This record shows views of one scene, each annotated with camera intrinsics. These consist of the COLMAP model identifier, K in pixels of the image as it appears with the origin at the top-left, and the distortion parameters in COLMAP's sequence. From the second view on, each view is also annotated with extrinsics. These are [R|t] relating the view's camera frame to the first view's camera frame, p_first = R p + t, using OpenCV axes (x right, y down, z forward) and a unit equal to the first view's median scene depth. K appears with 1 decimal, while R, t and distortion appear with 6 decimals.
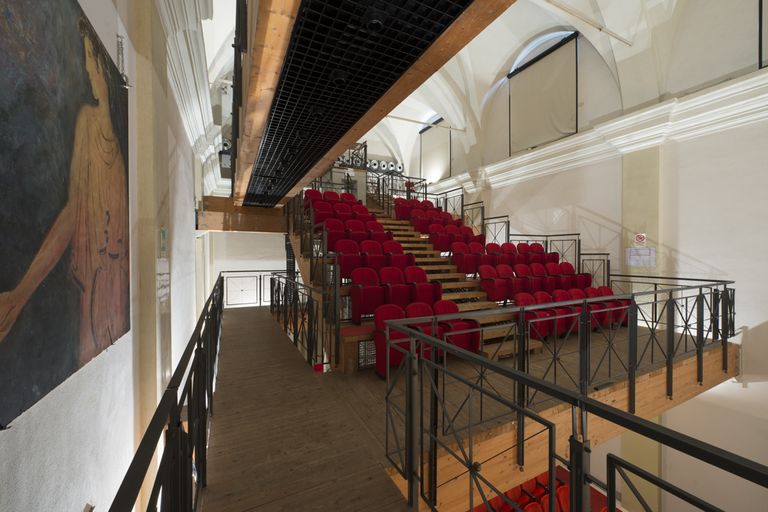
lens RADIAL K [[305.4, 0, 381.9], [0, 305.4, 254.9], [0, 0, 1]] dist [0.008749, -0.001580]
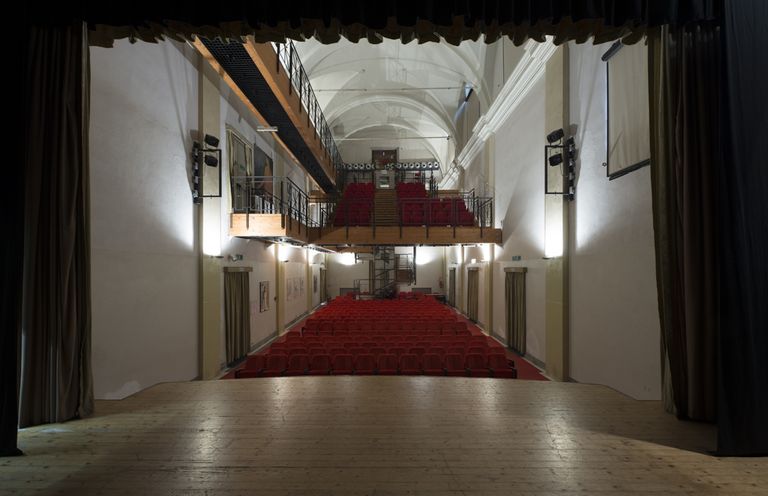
lens RADIAL K [[319.2, 0, 381.0], [0, 319.2, 264.4], [0, 0, 1]] dist [0.003791, -0.000007]
pose [[0.884533, -0.002327, -0.466472, 0.990955], [-0.002206, 0.999956, -0.009171, 0.381673], [0.466472, 0.009141, 0.884489, -0.877904]]
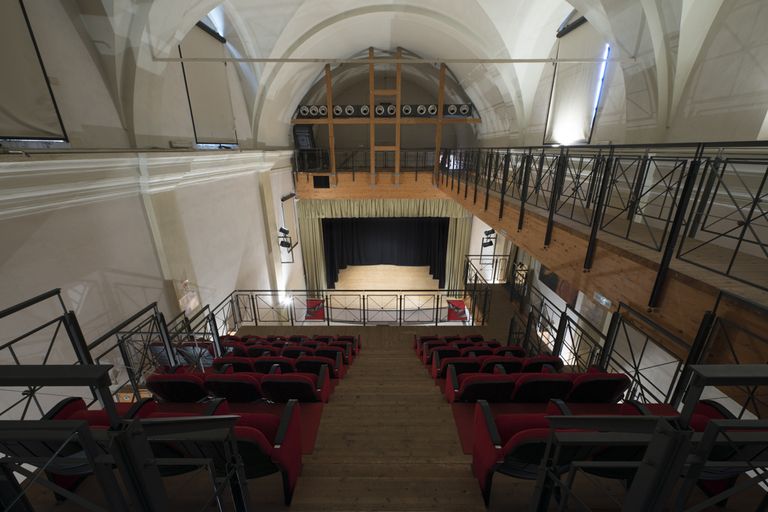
lens RADIAL K [[305.4, 0, 380.5], [0, 305.4, 257.3], [0, 0, 1]] dist [0.008749, -0.001580]
pose [[-0.888446, -0.144543, 0.435627, -0.088149], [0.010798, 0.942273, 0.334673, -0.376476], [-0.458854, 0.302043, -0.835598, 1.249774]]
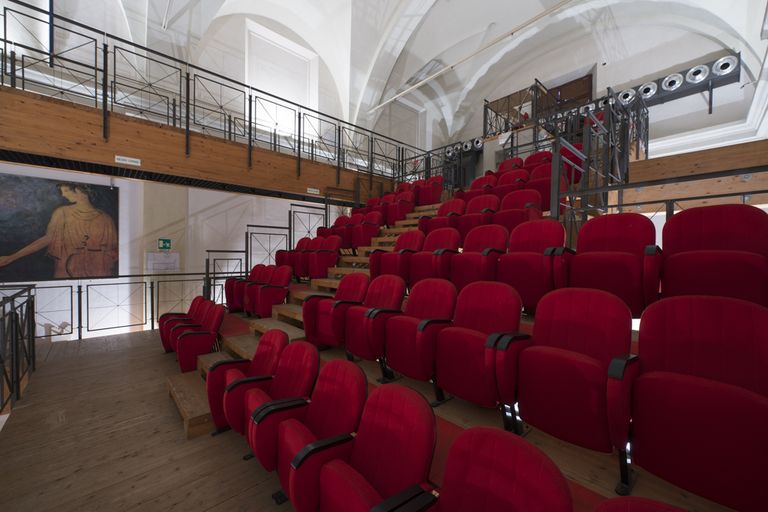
lens RADIAL K [[305.4, 0, 390.3], [0, 305.4, 252.3], [0, 0, 1]] dist [0.008749, -0.001580]
pose [[0.288538, -0.001228, -0.957468, 0.660957], [-0.001863, 0.999997, -0.001844, -0.002308], [0.957466, 0.002316, 0.288535, 0.702652]]
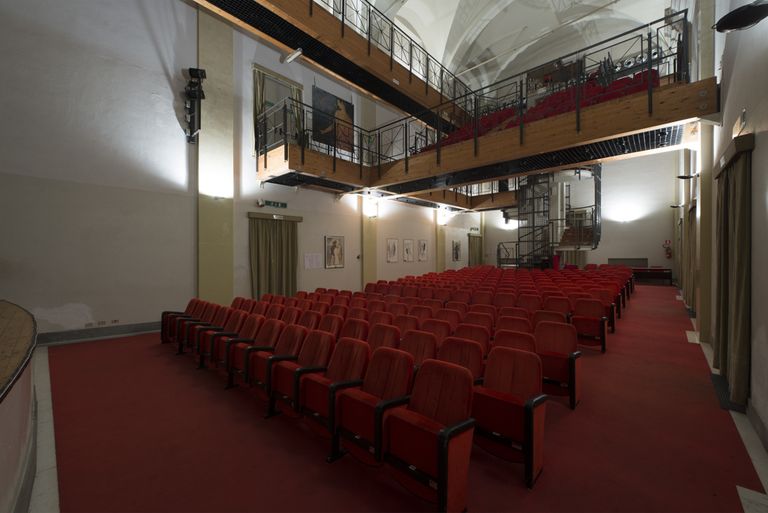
lens RADIAL K [[305.4, 0, 384.7], [0, 305.4, 250.8], [0, 0, 1]] dist [0.008749, -0.001580]
pose [[0.359999, -0.013134, -0.932860, 1.104119], [0.009593, 0.999900, -0.010375, 0.525083], [0.932903, -0.005214, 0.360089, -0.093035]]
